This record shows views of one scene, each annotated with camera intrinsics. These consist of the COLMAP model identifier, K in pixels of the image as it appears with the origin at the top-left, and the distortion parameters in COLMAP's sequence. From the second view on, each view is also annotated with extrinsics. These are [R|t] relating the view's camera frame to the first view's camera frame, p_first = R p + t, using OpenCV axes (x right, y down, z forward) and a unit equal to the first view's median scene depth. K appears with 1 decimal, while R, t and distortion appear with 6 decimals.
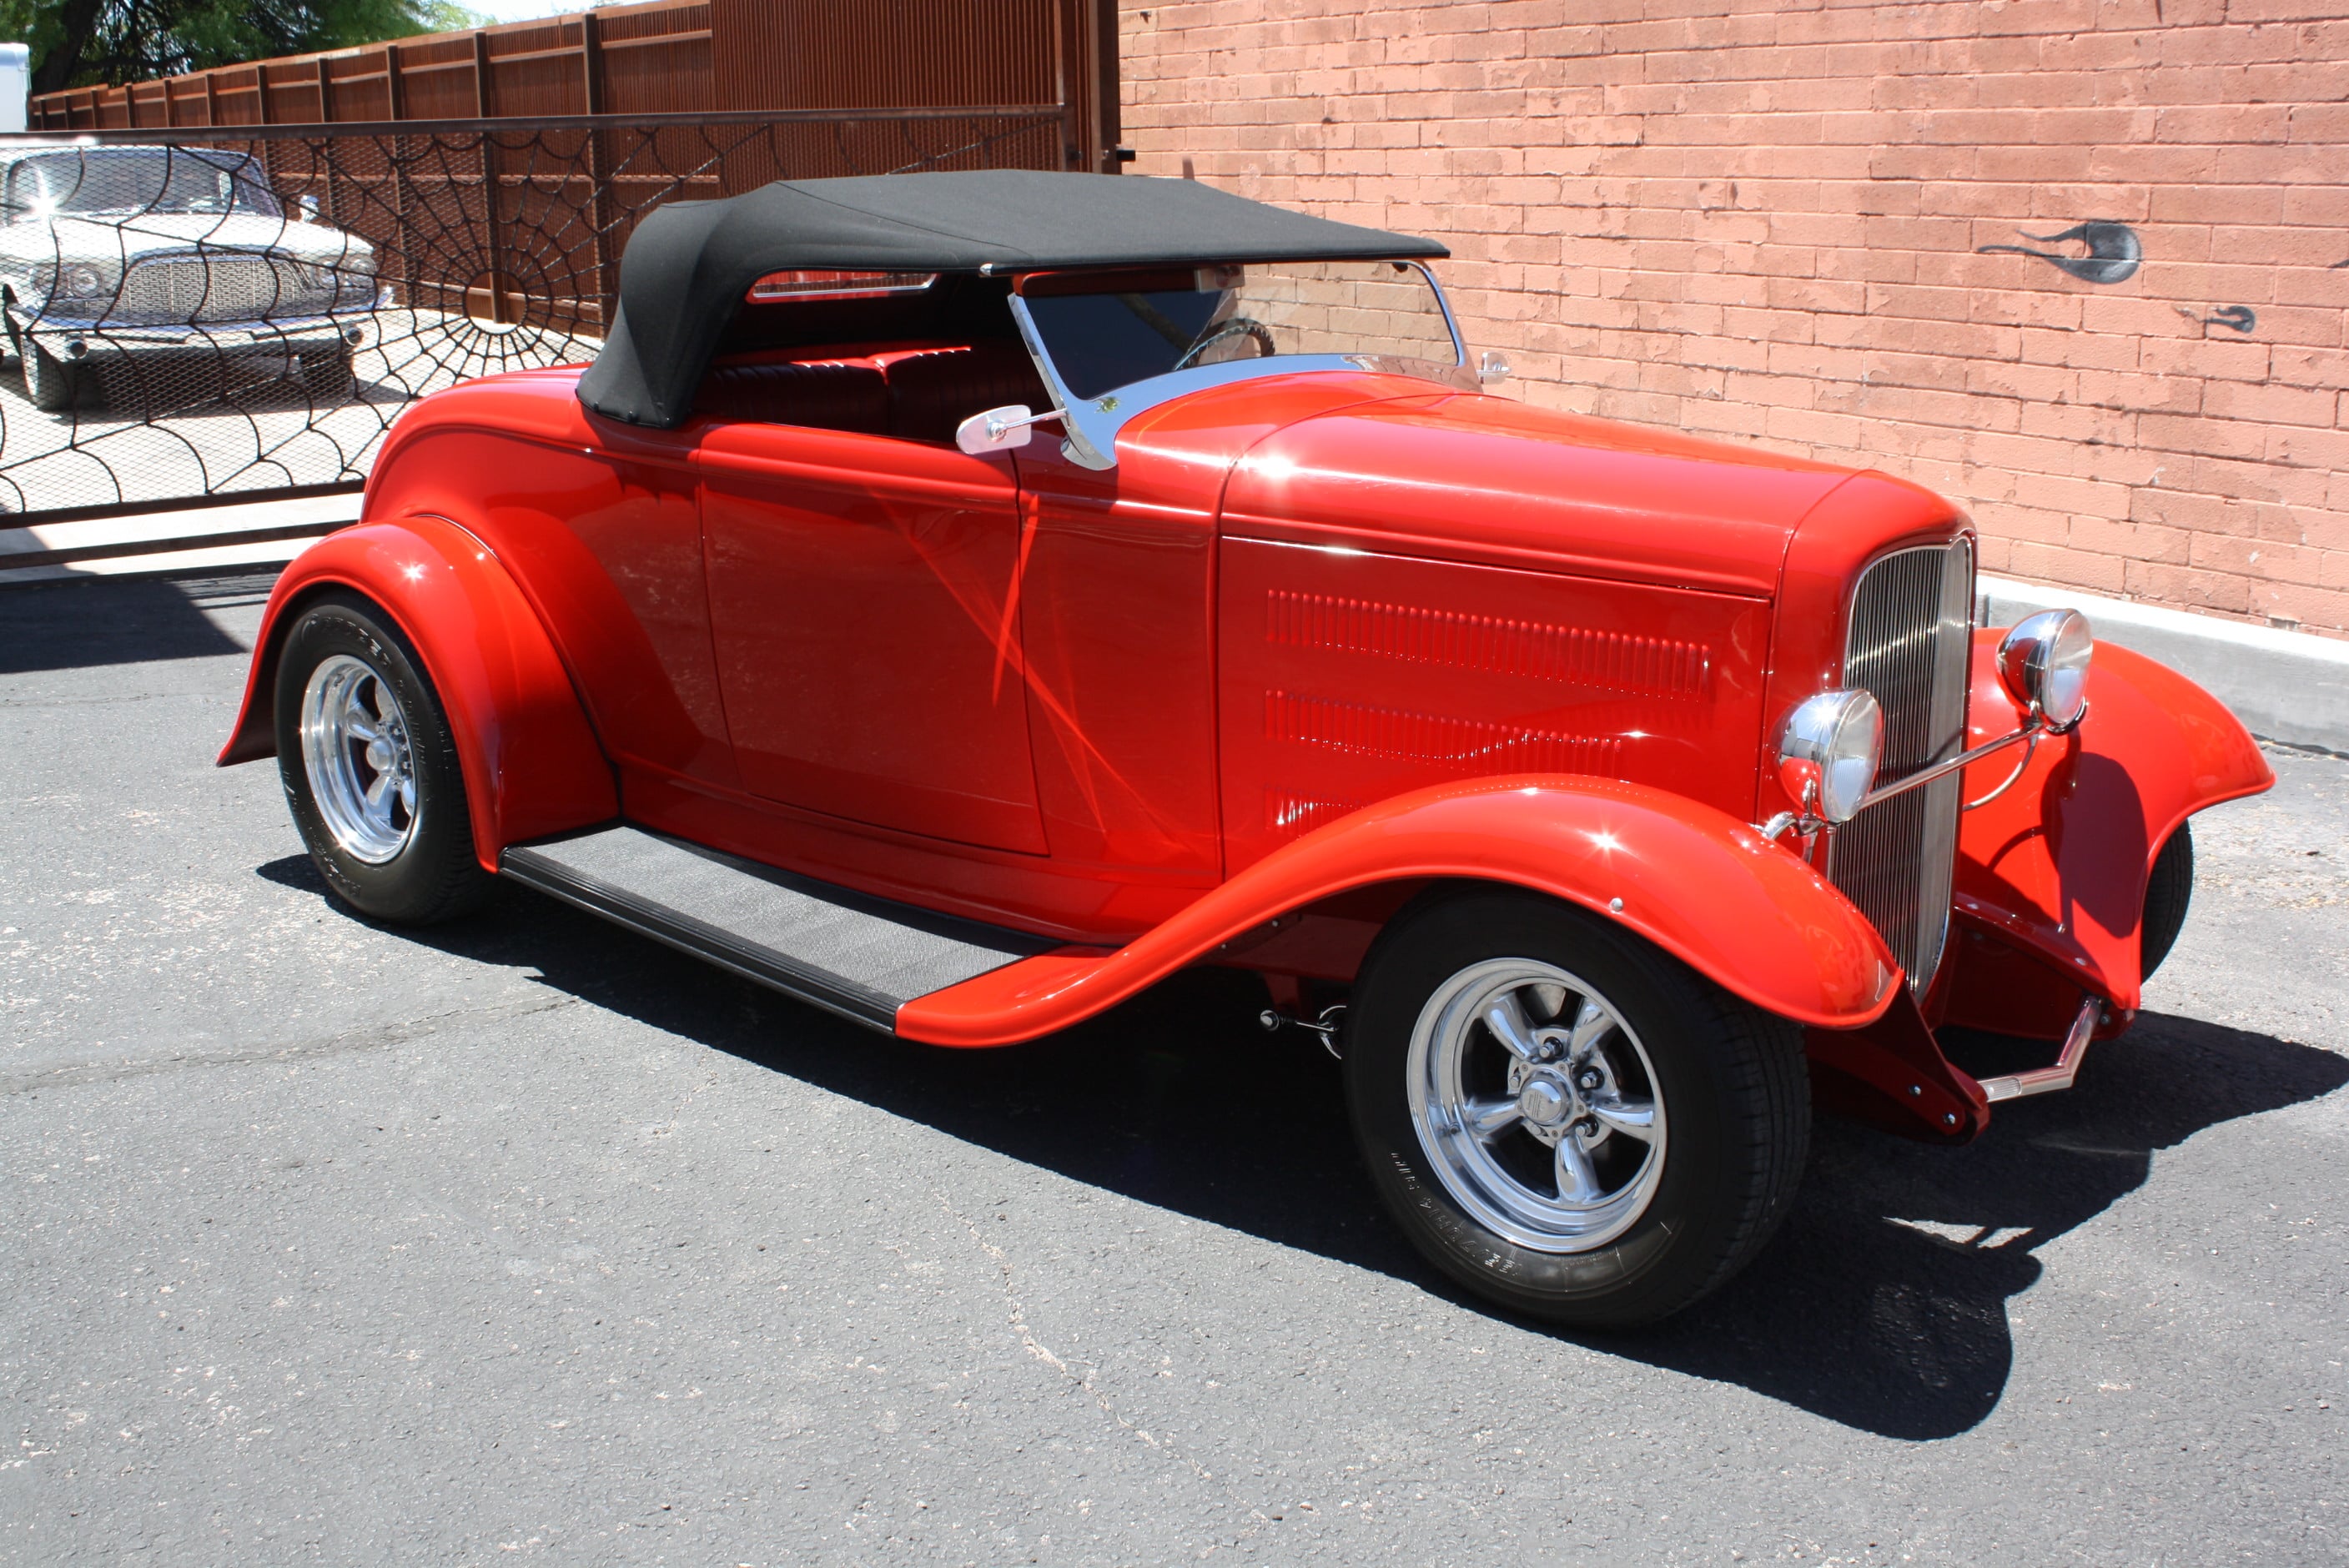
lens RADIAL K [[2407.6, 0, 1166.7], [0, 2407.6, 816.2], [0, 0, 1]] dist [-0.064610, 0.000000]
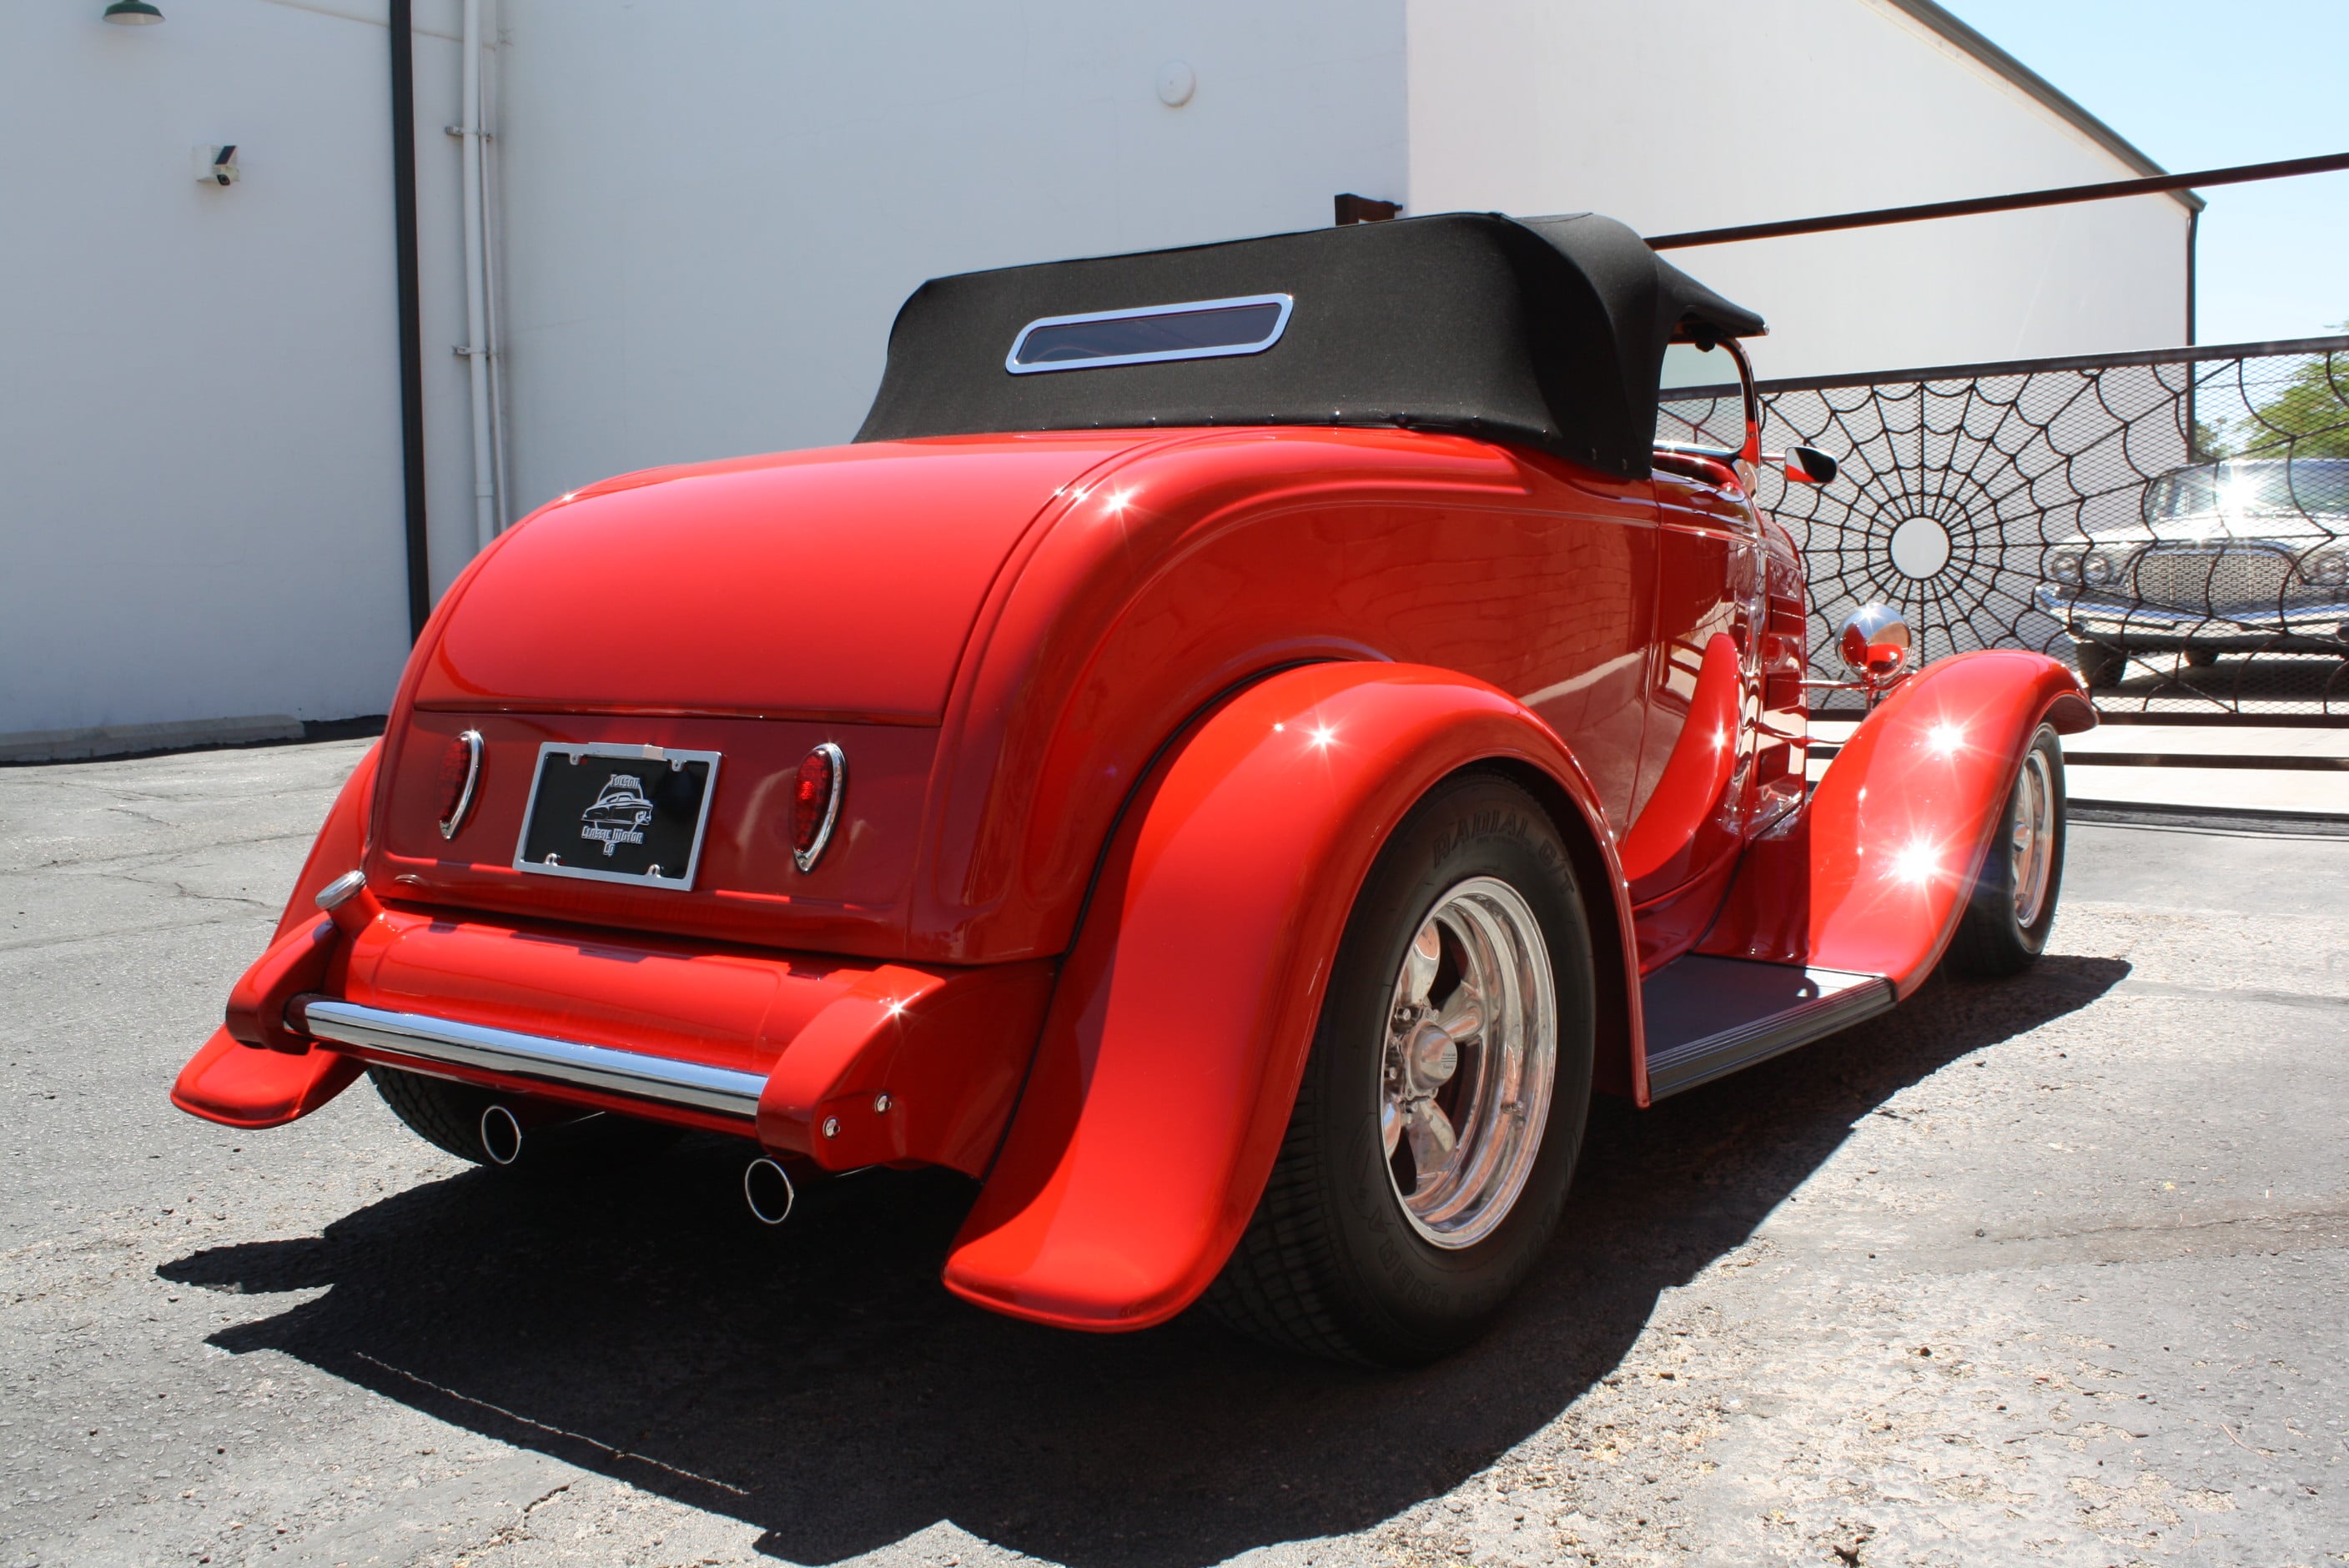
lens RADIAL K [[2118.5, 0, 1229.3], [0, 2118.5, 837.9], [0, 0, 1]] dist [-0.127973, 0.118301]
pose [[0.373085, 0.111910, -0.921023, 0.581070], [-0.232326, 0.972341, 0.024035, -0.067631], [0.898238, 0.205010, 0.388765, 0.568245]]
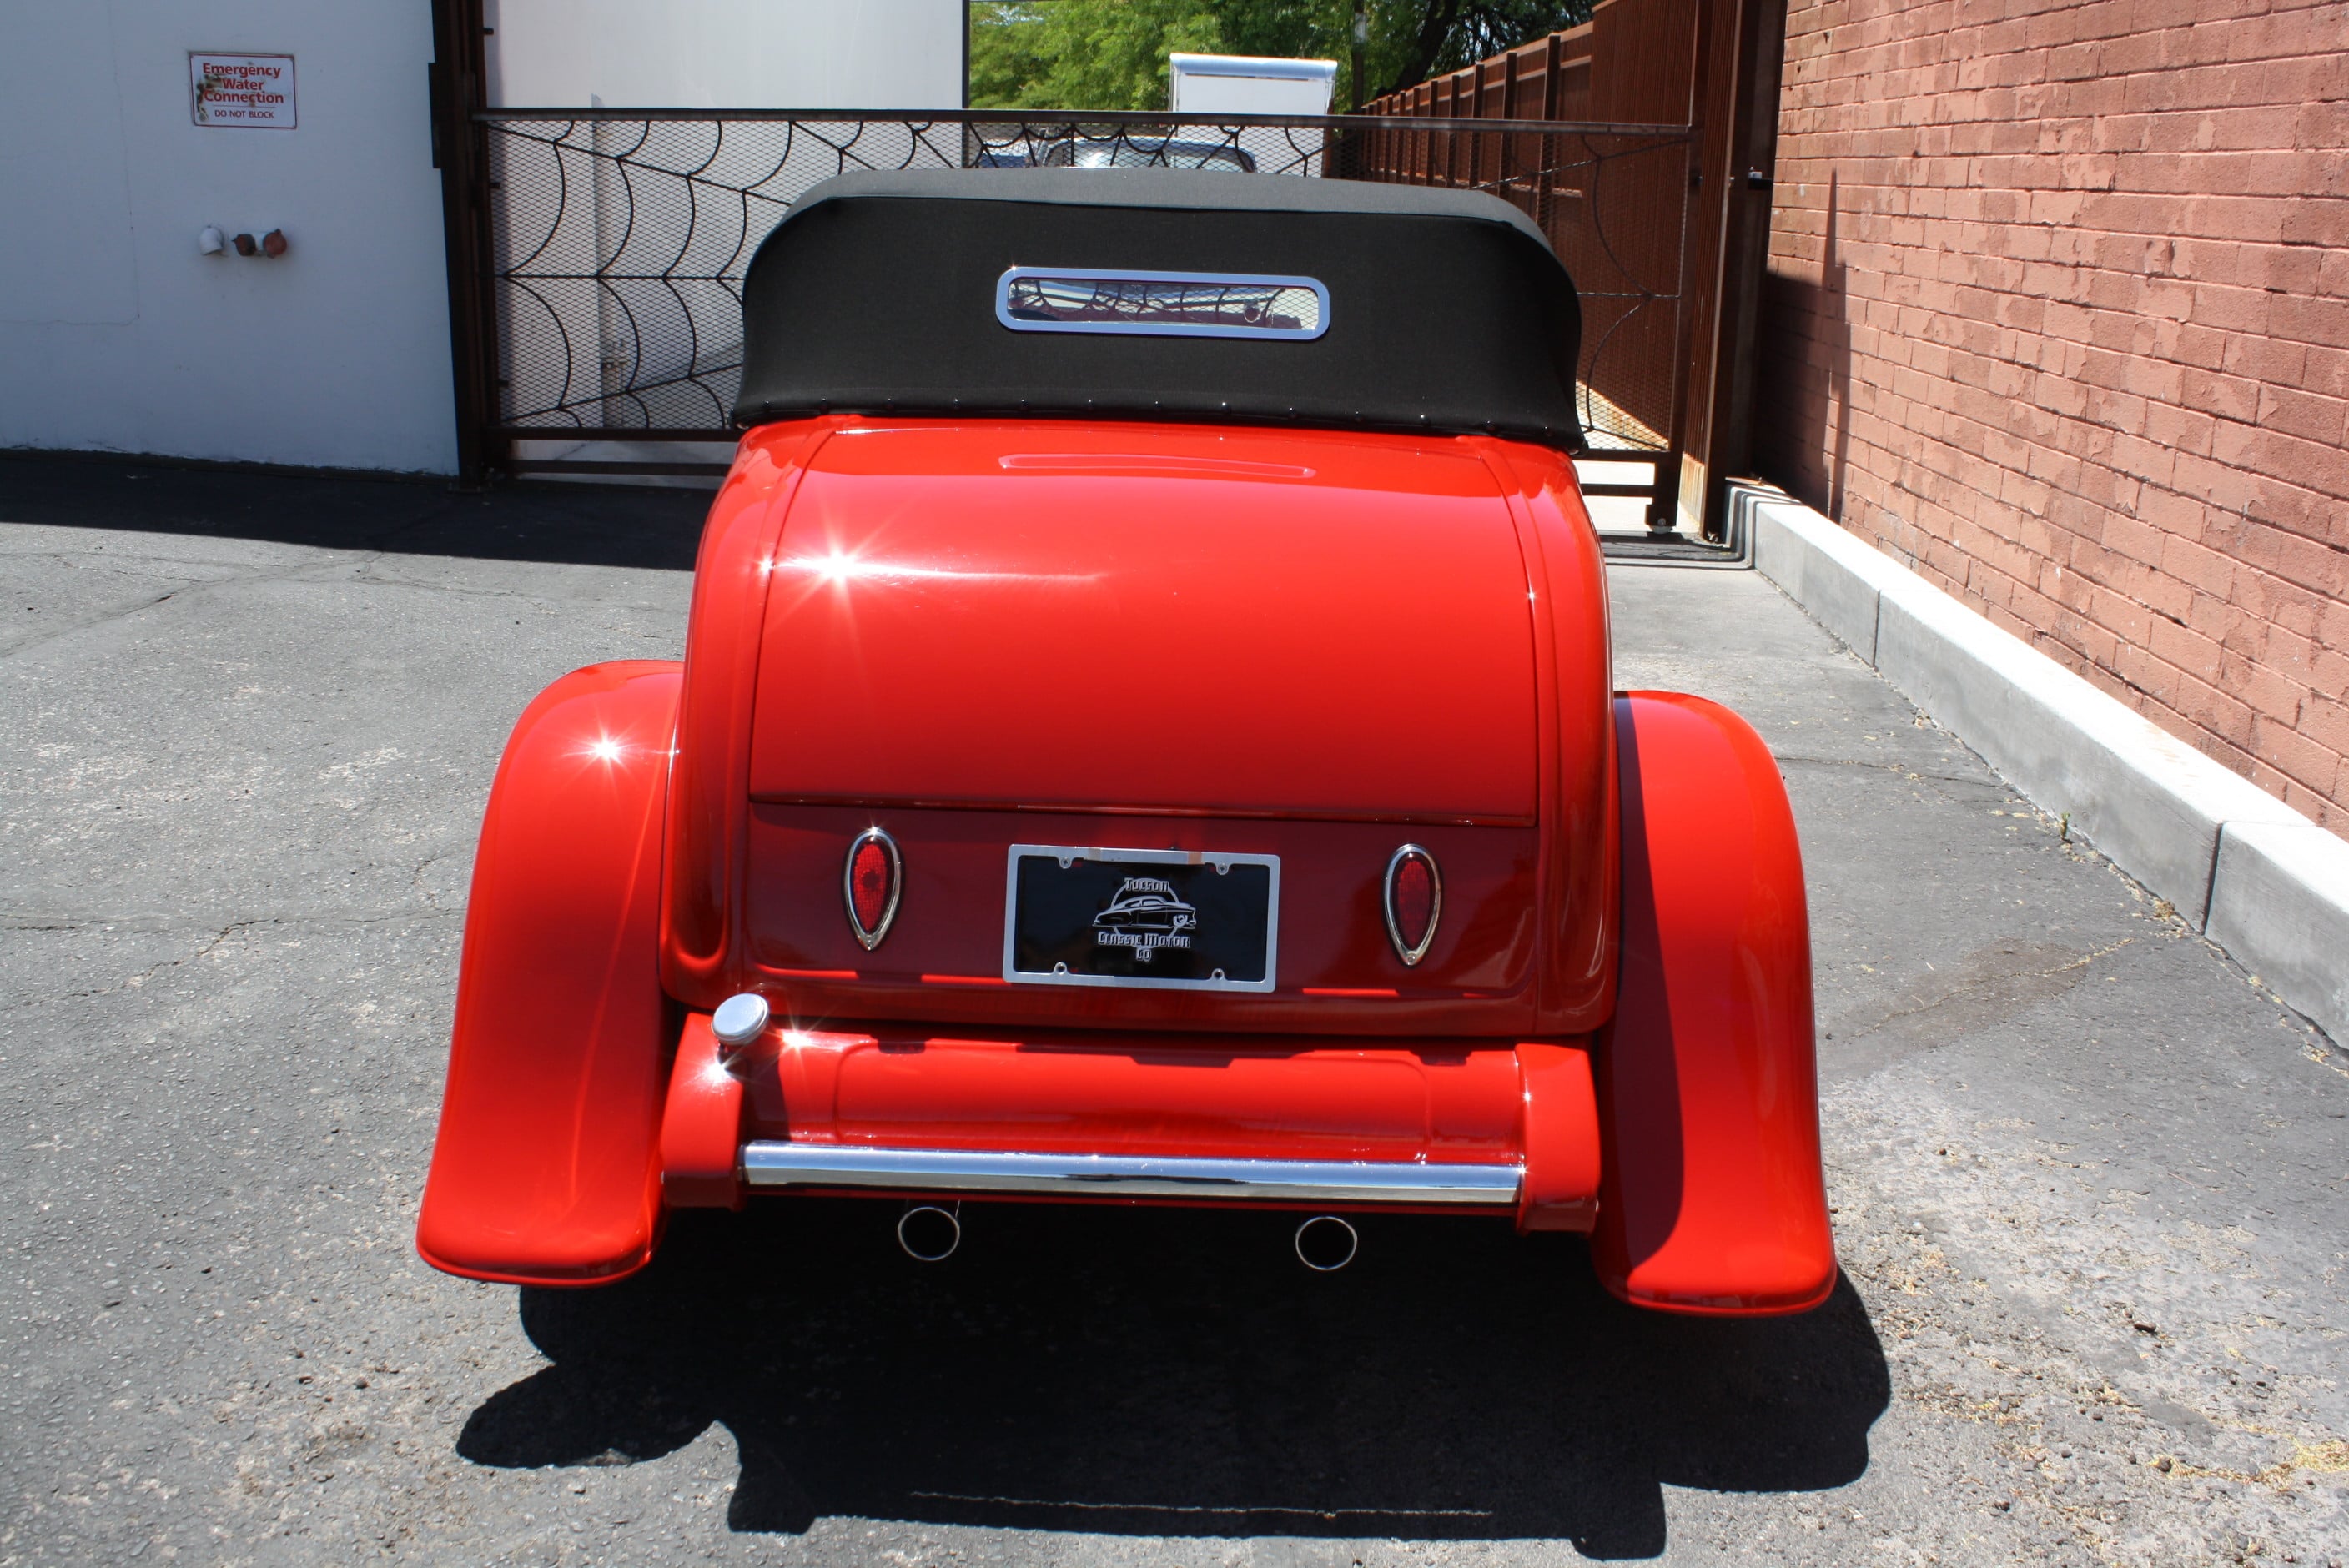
lens RADIAL K [[2118.5, 0, 1213.4], [0, 2118.5, 814.6], [0, 0, 1]] dist [-0.127973, 0.118301]
pose [[0.839437, 0.198238, -0.506011, 0.402940], [-0.186646, 0.979625, 0.074151, -0.084964], [0.510401, 0.032200, 0.859334, 0.309566]]
